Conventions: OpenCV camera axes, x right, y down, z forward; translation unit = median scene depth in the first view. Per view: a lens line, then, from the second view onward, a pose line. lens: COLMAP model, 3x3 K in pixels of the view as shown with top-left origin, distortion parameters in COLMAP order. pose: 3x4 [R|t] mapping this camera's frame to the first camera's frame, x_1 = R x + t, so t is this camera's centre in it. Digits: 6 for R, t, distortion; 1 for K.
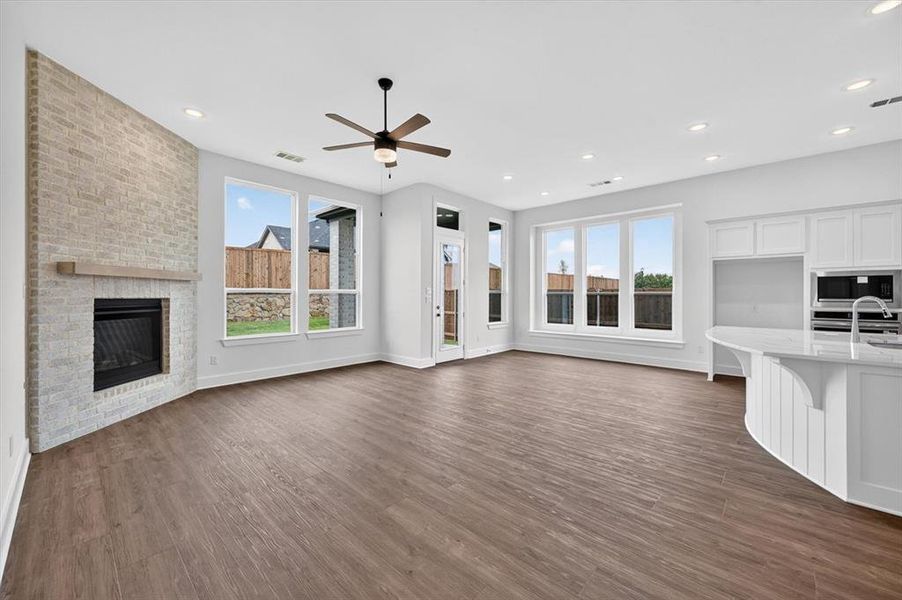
lens RADIAL K [[354.9, 0, 451.7], [0, 354.9, 294.1], [0, 0, 1]] dist [-0.001923, 0.000391]
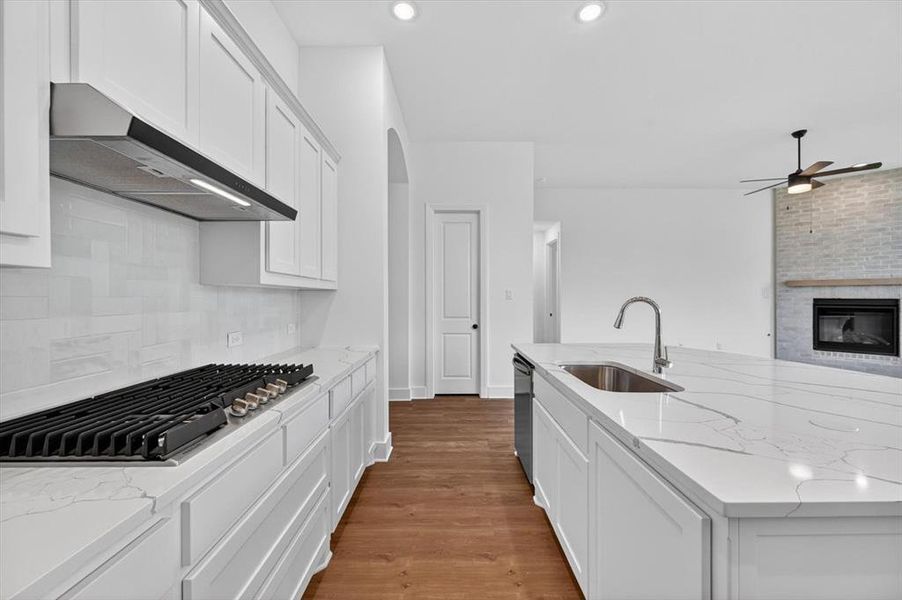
lens RADIAL K [[354.9, 0, 455.9], [0, 354.9, 297.2], [0, 0, 1]] dist [-0.001923, 0.000391]
pose [[-0.724728, 0.000649, -0.689035, 0.833693], [0.002338, 0.999996, -0.001518, 0.002864], [0.689031, -0.002711, -0.724727, 0.551660]]
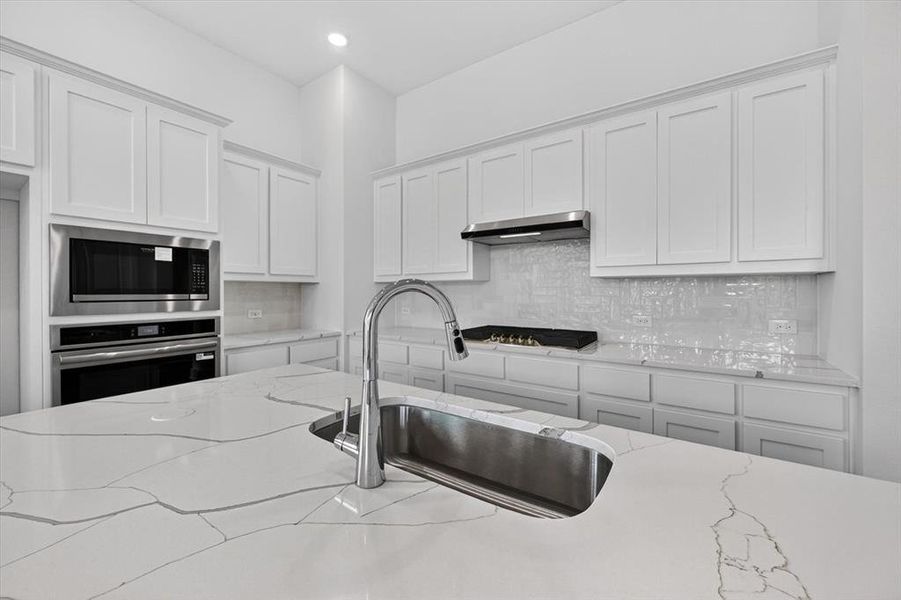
lens RADIAL K [[354.5, 0, 448.6], [0, 354.5, 293.6], [0, 0, 1]] dist [-0.001923, 0.000391]
pose [[-0.136871, -0.008506, 0.990552, 0.418073], [-0.000361, 0.999963, 0.008537, 0.006003], [-0.990589, 0.000811, -0.136870, 0.453347]]
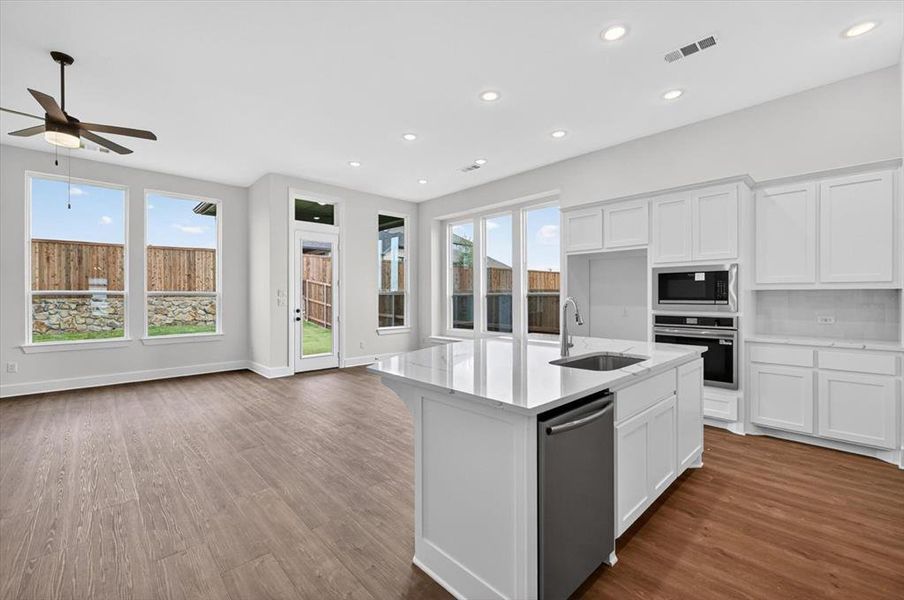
lens RADIAL K [[382.0, 0, 457.3], [0, 382.0, 297.4], [0, 0, 1]] dist [-0.002119, 0.000467]
pose [[0.998009, -0.003447, -0.062974, 0.438417], [0.003754, 0.999982, 0.004771, 0.000512], [0.062956, -0.004998, 0.998004, 0.059154]]
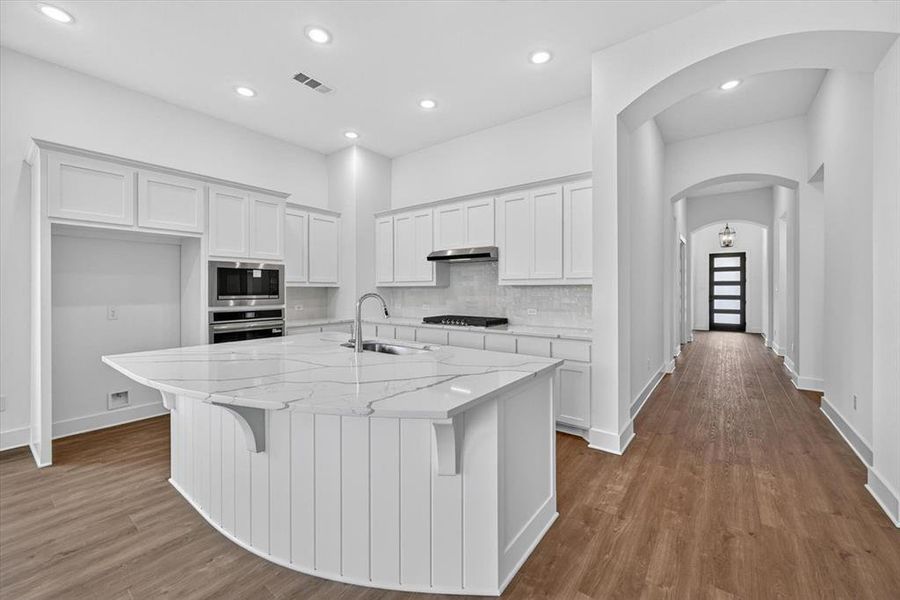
lens RADIAL K [[354.1, 0, 448.1], [0, 354.1, 291.2], [0, 0, 1]] dist [-0.001923, 0.000391]
pose [[-0.091060, -0.005140, 0.995832, 0.155900], [-0.000482, 0.999987, 0.005117, -0.000976], [-0.995845, -0.000014, -0.091061, 0.402438]]
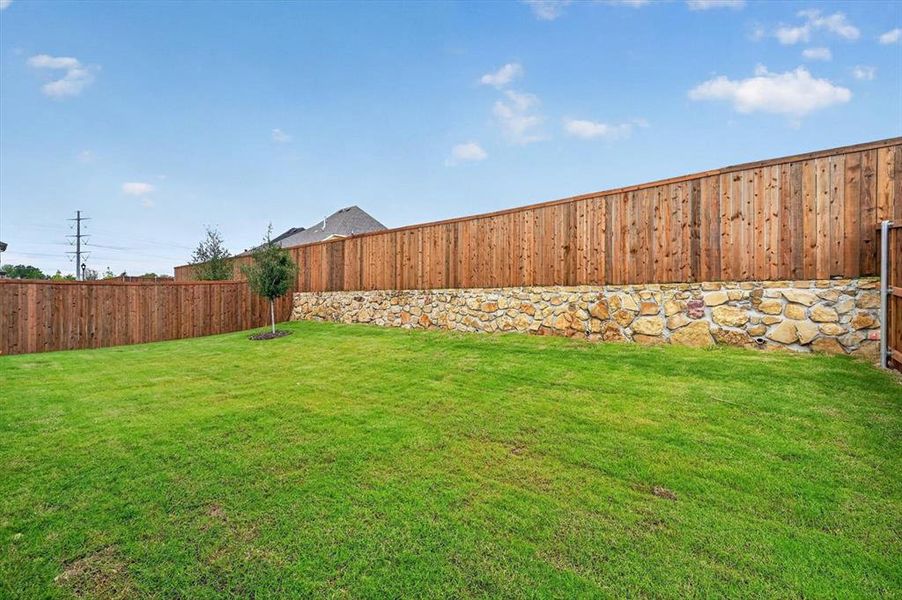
lens RADIAL K [[354.9, 0, 451.9], [0, 354.9, 297.1], [0, 0, 1]] dist [-0.001923, 0.000391]
pose [[0.098563, 0.008142, -0.995098, -0.139179], [-0.000171, 0.999967, 0.008165, 0.029124], [0.995131, -0.000634, 0.098561, 1.675807]]
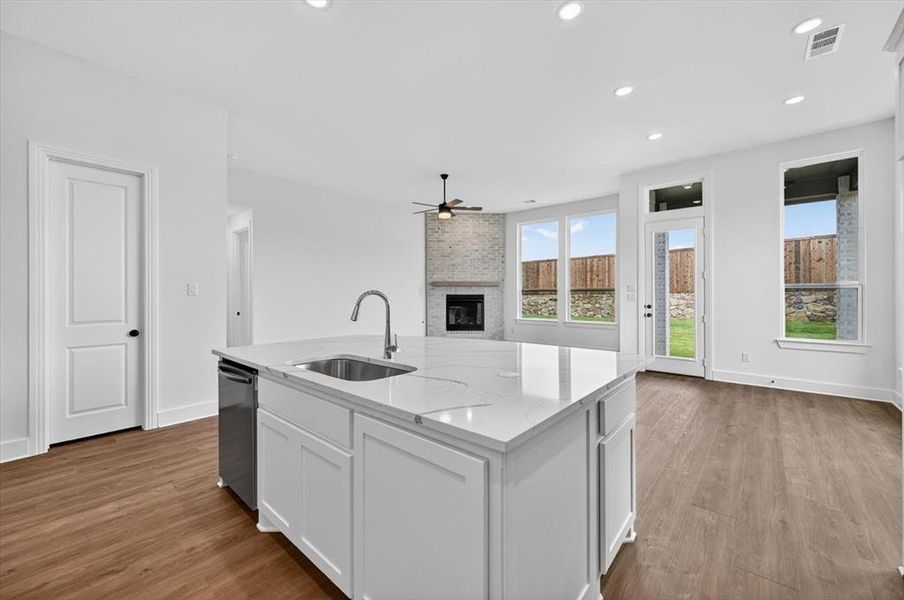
lens RADIAL K [[355.7, 0, 452.1], [0, 355.7, 294.1], [0, 0, 1]] dist [-0.001923, 0.000391]
pose [[0.028118, -0.000613, -0.999604, 0.841035], [0.003888, 0.999992, -0.000504, 0.006129], [0.999597, -0.003873, 0.028120, 0.506597]]
